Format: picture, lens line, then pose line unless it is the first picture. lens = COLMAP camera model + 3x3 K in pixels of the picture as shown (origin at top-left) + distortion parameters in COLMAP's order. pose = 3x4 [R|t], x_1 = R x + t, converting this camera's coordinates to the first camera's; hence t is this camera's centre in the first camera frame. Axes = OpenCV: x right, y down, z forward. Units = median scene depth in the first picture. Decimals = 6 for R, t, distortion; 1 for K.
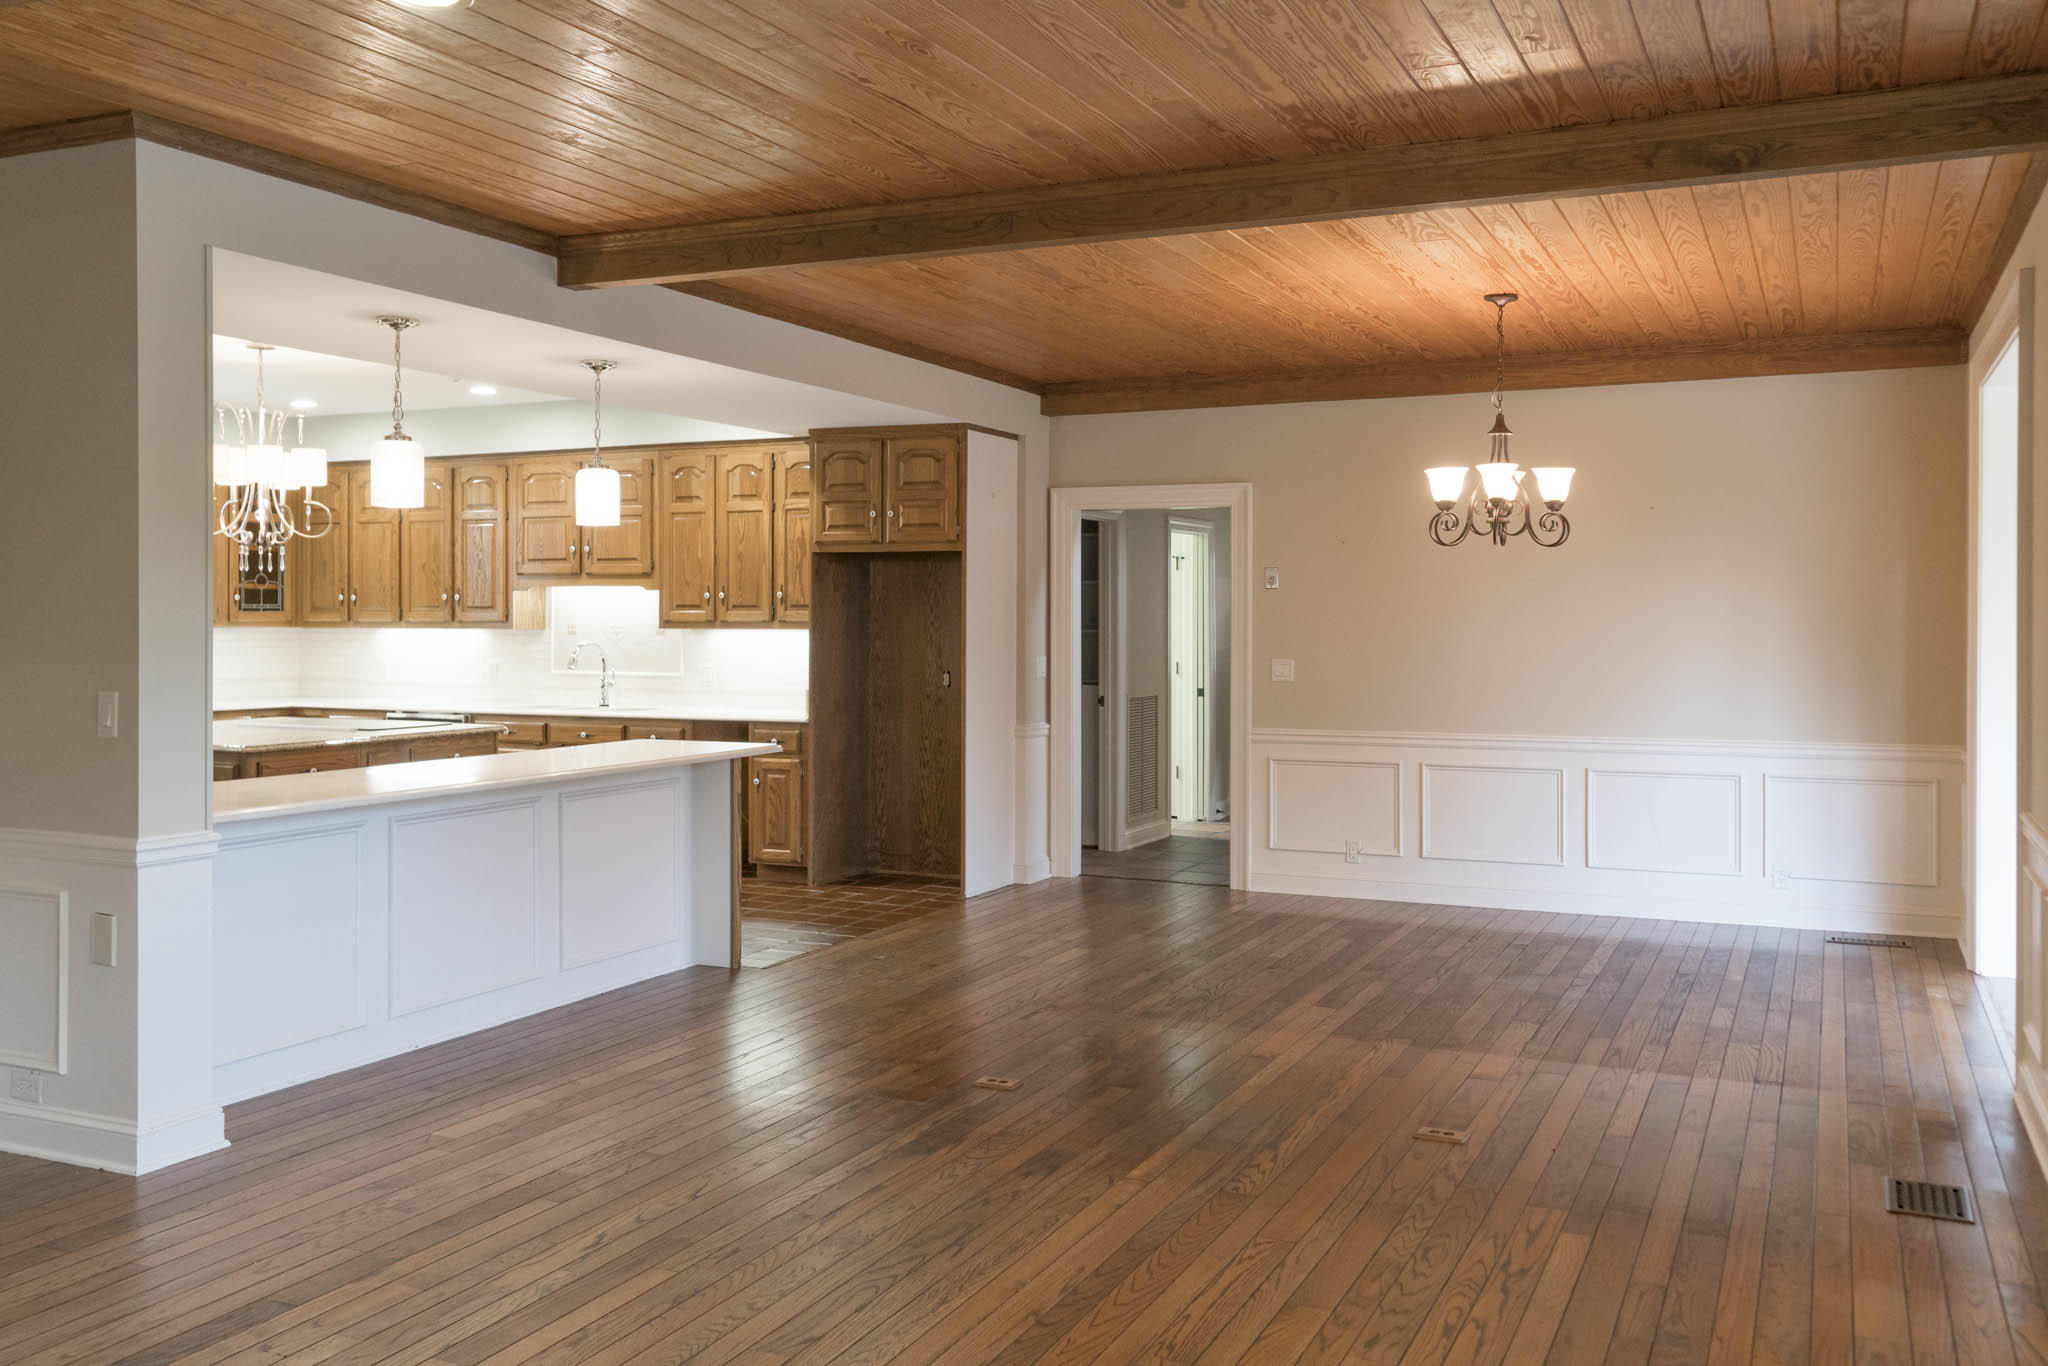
lens RADIAL K [[1758.2, 0, 1024.0], [0, 1758.2, 683.0], [0, 0, 1]] dist [0.003188, 0.001503]
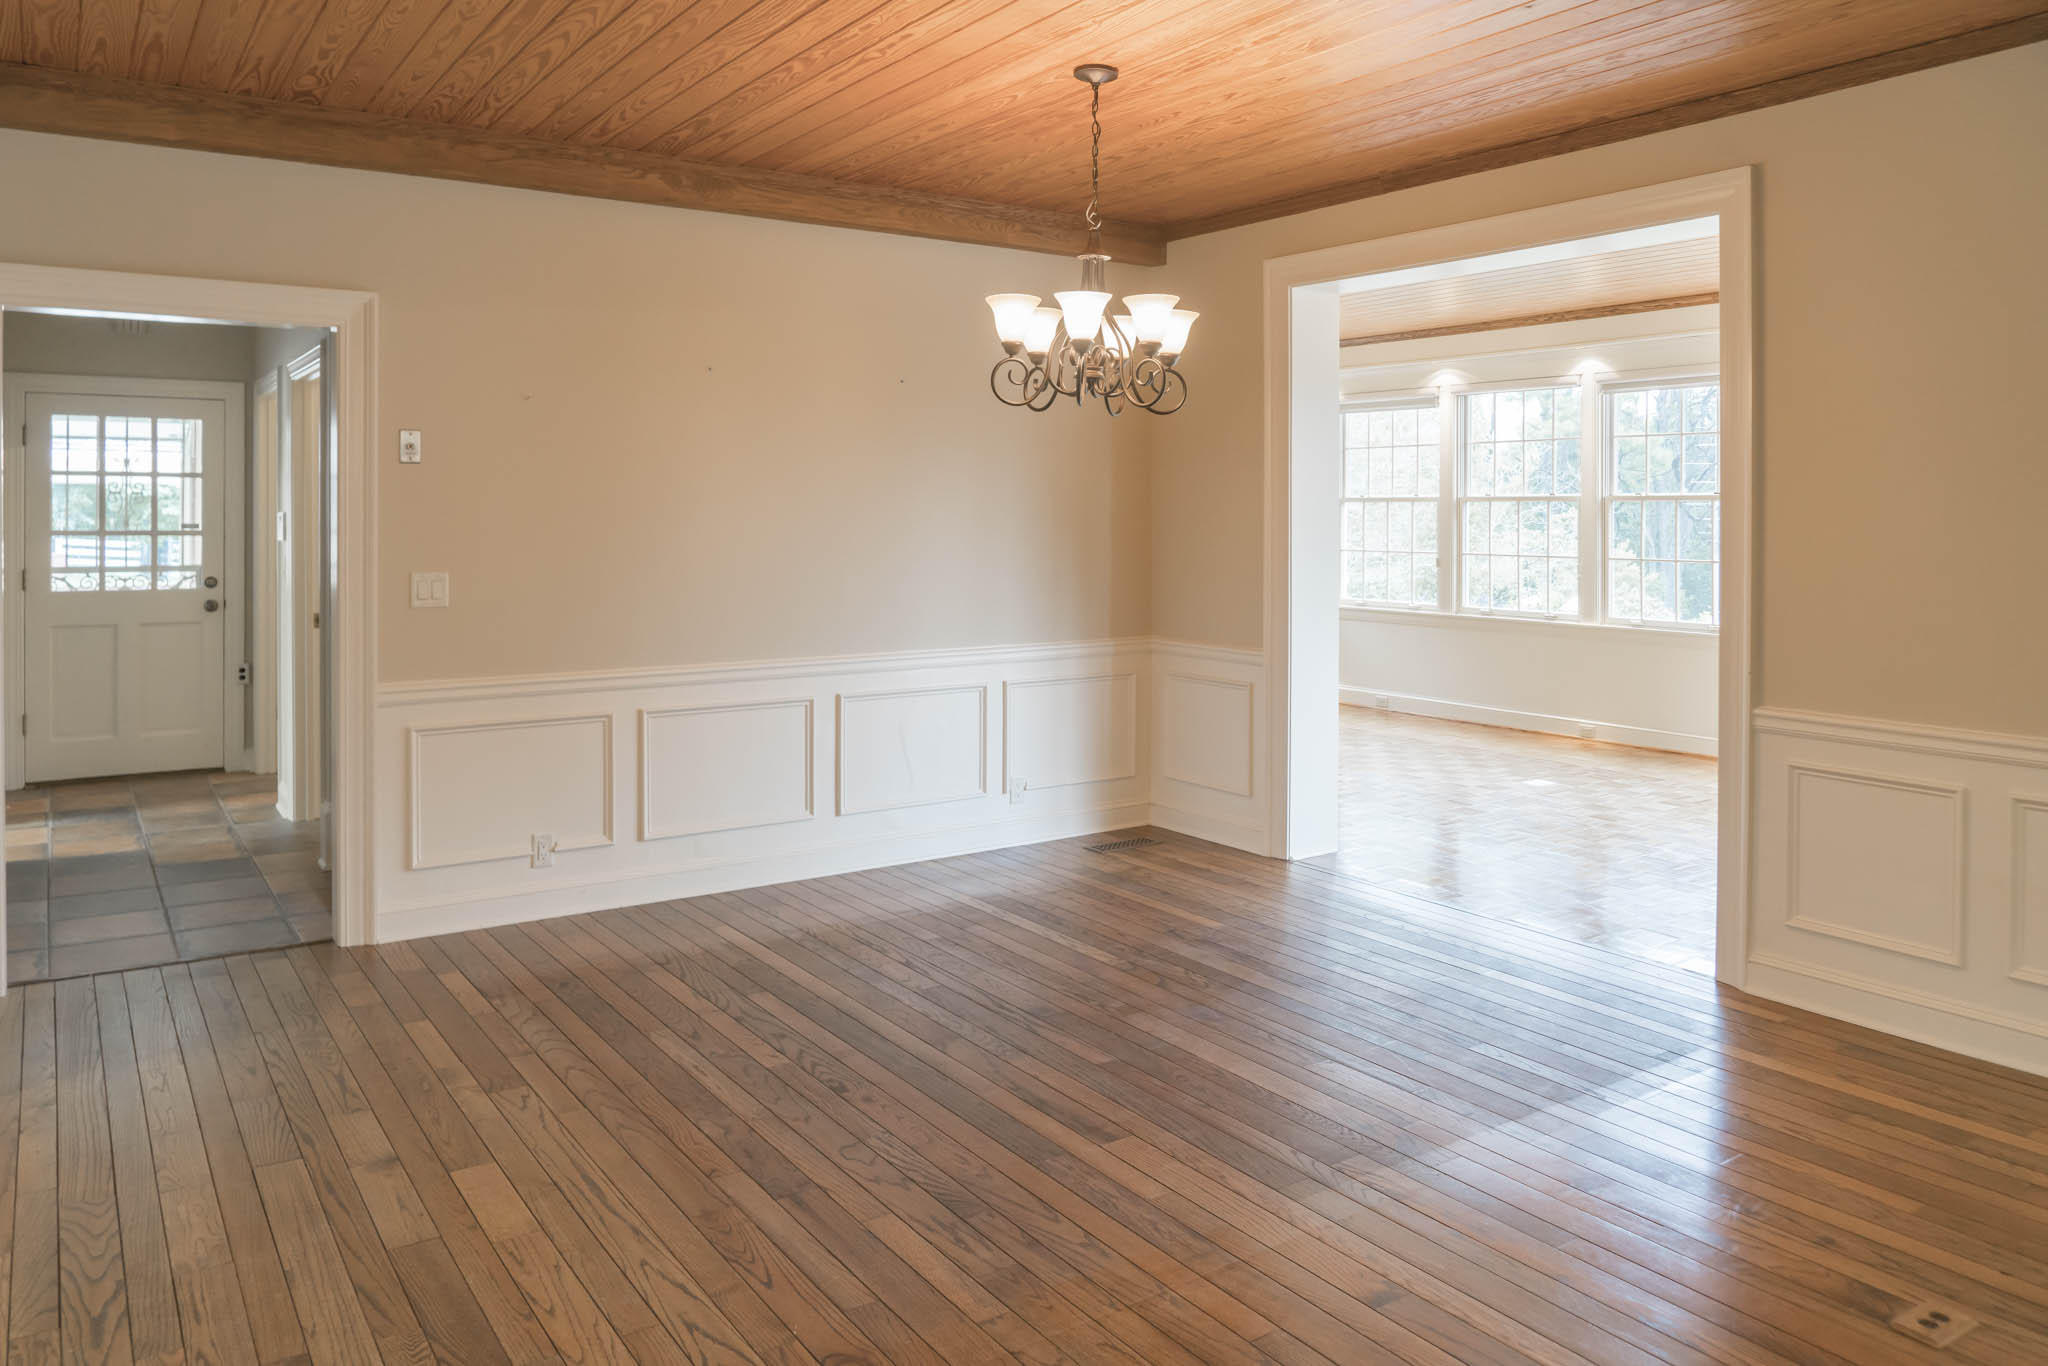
lens RADIAL K [[1451.0, 0, 1033.5], [0, 1451.0, 531.7], [0, 0, 1]] dist [-0.003852, -0.000706]
pose [[0.514590, -0.006268, 0.857414, -0.217613], [0.031576, 0.999434, -0.011644, -0.016819], [-0.856855, 0.033066, 0.514496, 0.594564]]
